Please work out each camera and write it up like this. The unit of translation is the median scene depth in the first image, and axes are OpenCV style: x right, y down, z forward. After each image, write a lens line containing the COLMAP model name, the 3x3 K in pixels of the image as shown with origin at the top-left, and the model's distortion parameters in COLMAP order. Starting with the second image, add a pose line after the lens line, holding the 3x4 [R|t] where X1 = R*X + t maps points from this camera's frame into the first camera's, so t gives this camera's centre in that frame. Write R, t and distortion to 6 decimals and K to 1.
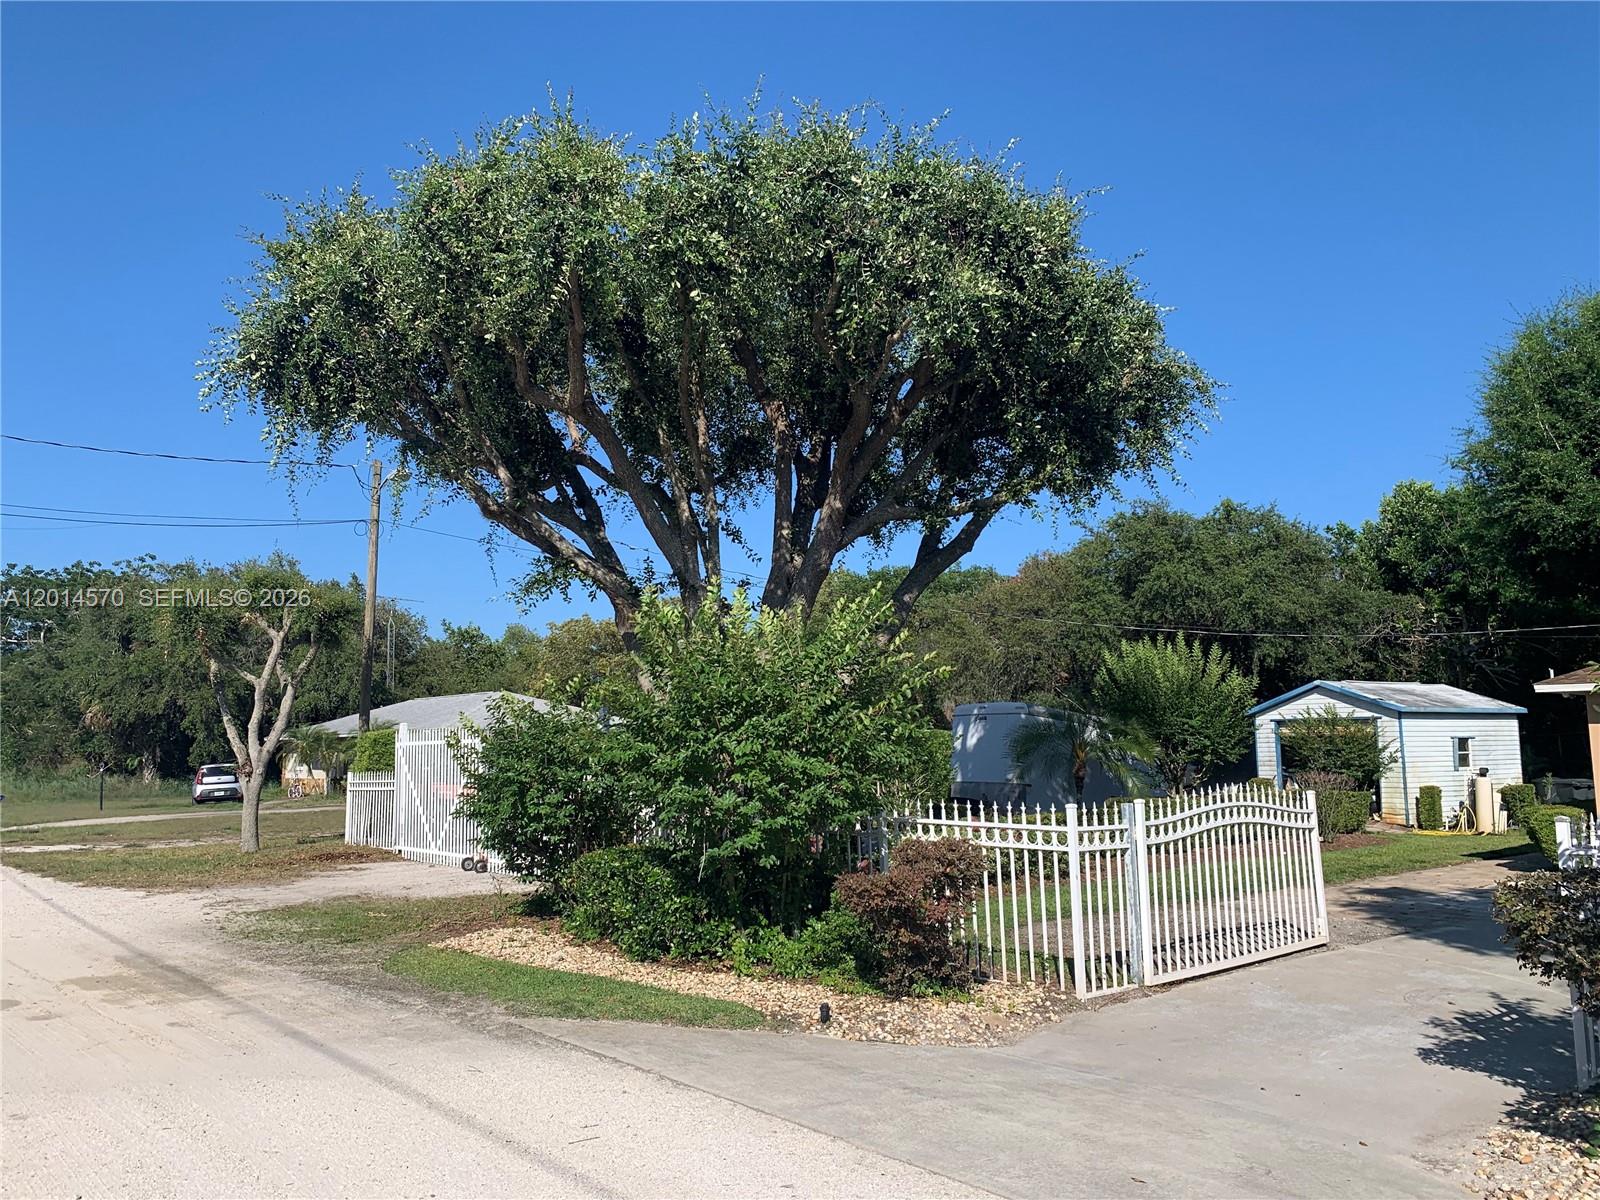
lens RADIAL K [[1220.7, 0, 799.8], [0, 1220.7, 597.0], [0, 0, 1]] dist [0.024578, -0.030879]
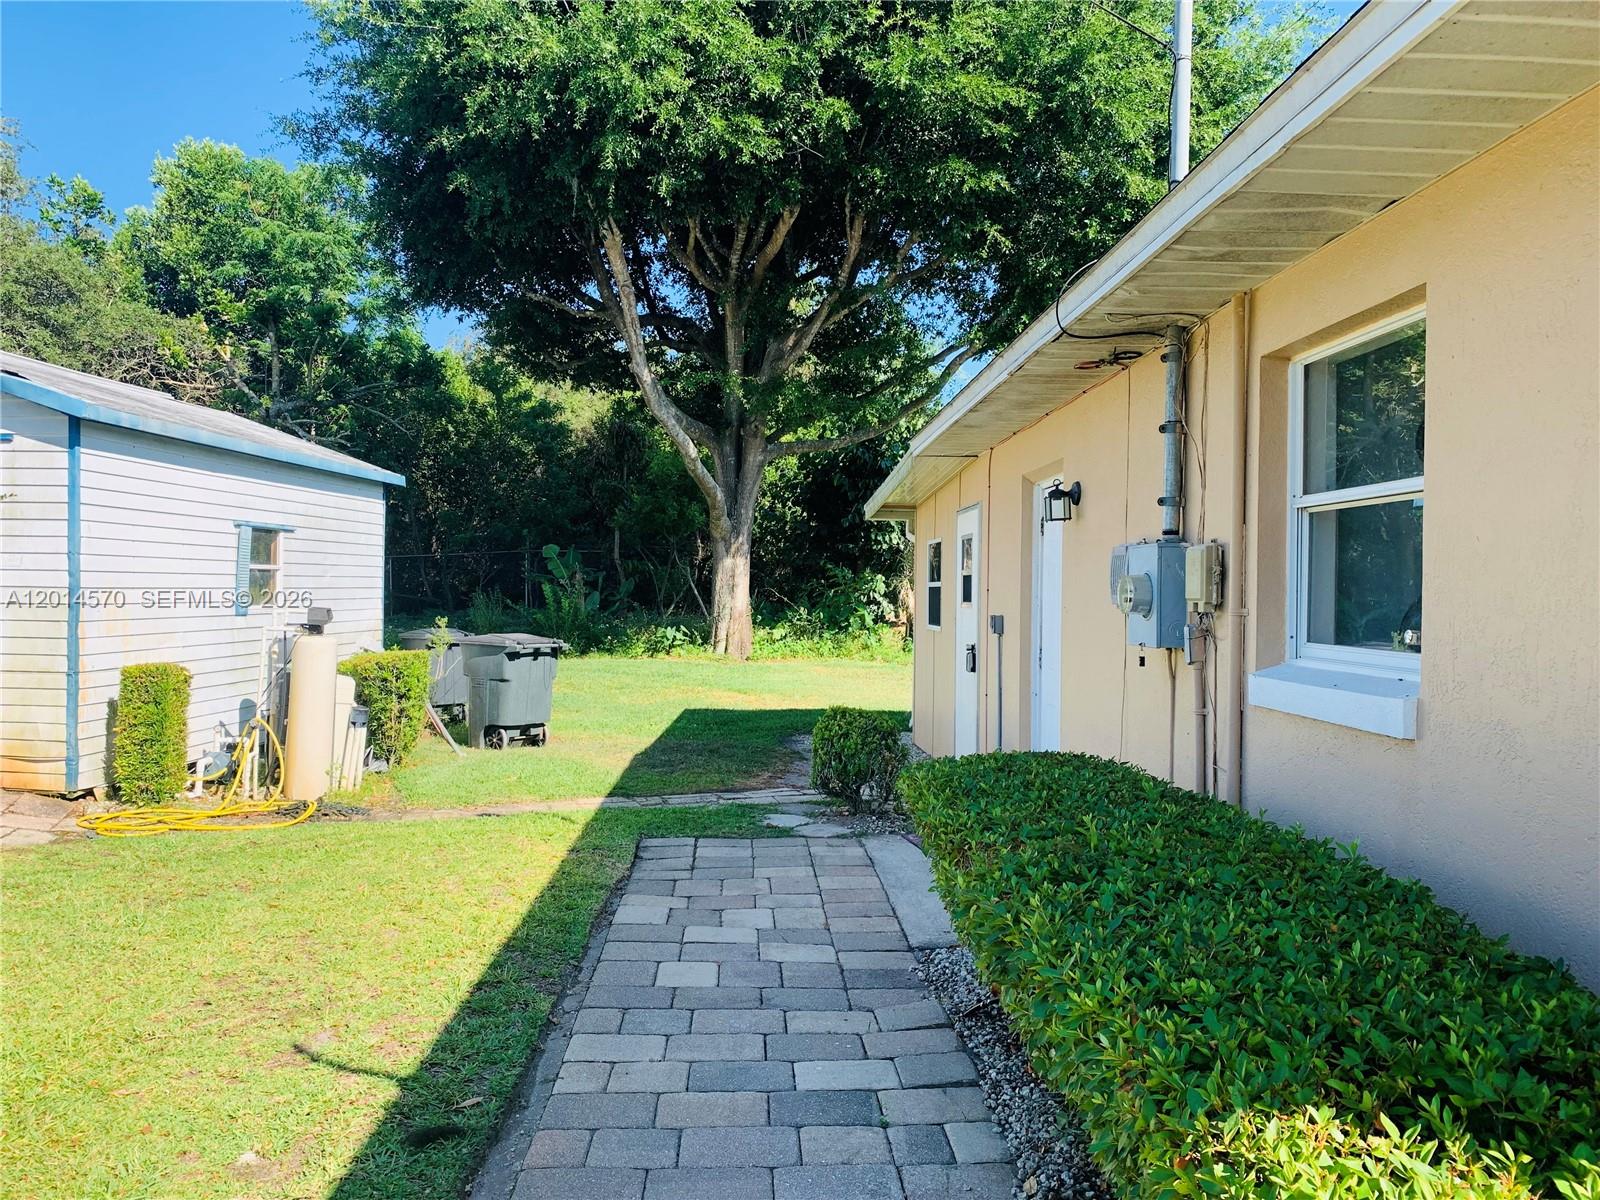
lens RADIAL K [[1220.7, 0, 801.9], [0, 1220.7, 595.7], [0, 0, 1]] dist [0.024578, -0.030879]
pose [[0.606310, 0.014720, 0.795092, 0.360789], [-0.122620, 0.989602, 0.075185, 0.091865], [-0.785718, -0.143080, 0.601810, 0.676734]]
